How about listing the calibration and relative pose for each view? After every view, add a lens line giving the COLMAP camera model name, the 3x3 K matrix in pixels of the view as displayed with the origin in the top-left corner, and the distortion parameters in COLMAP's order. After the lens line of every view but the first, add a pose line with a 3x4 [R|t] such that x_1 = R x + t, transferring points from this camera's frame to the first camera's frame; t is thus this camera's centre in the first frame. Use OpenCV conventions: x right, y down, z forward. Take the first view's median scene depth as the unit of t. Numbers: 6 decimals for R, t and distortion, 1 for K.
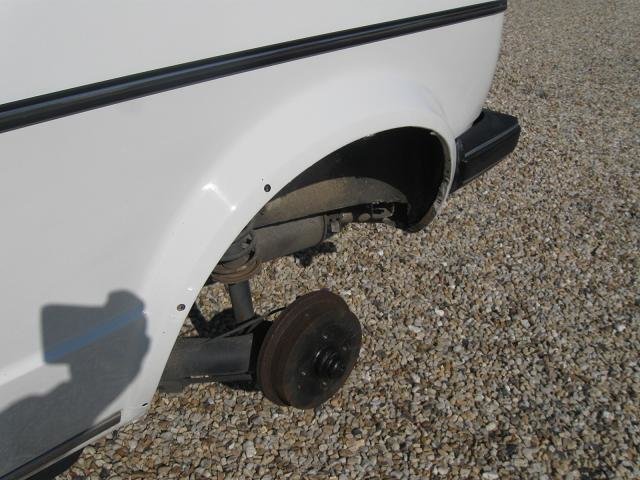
lens RADIAL K [[661.1, 0, 321.5], [0, 661.1, 240.0], [0, 0, 1]] dist [-0.113972, 0.000000]
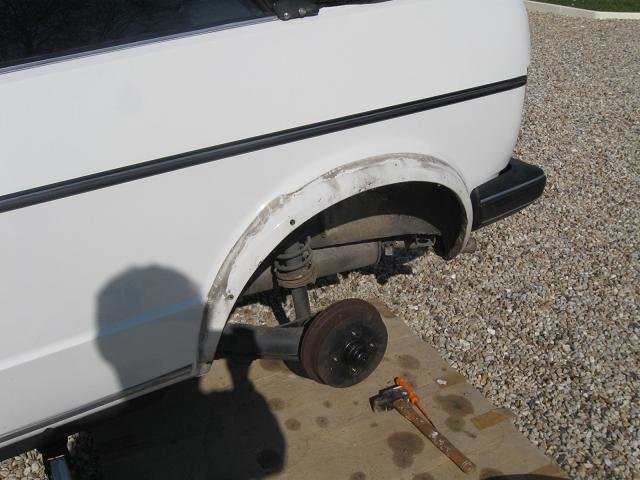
lens RADIAL K [[661.1, 0, 318.7], [0, 661.1, 240.6], [0, 0, 1]] dist [-0.113972, 0.000000]
pose [[0.971399, 0.067238, -0.227735, 0.133729], [-0.072996, 0.997188, -0.016947, -0.006812], [0.225955, 0.033086, 0.973576, -0.183997]]
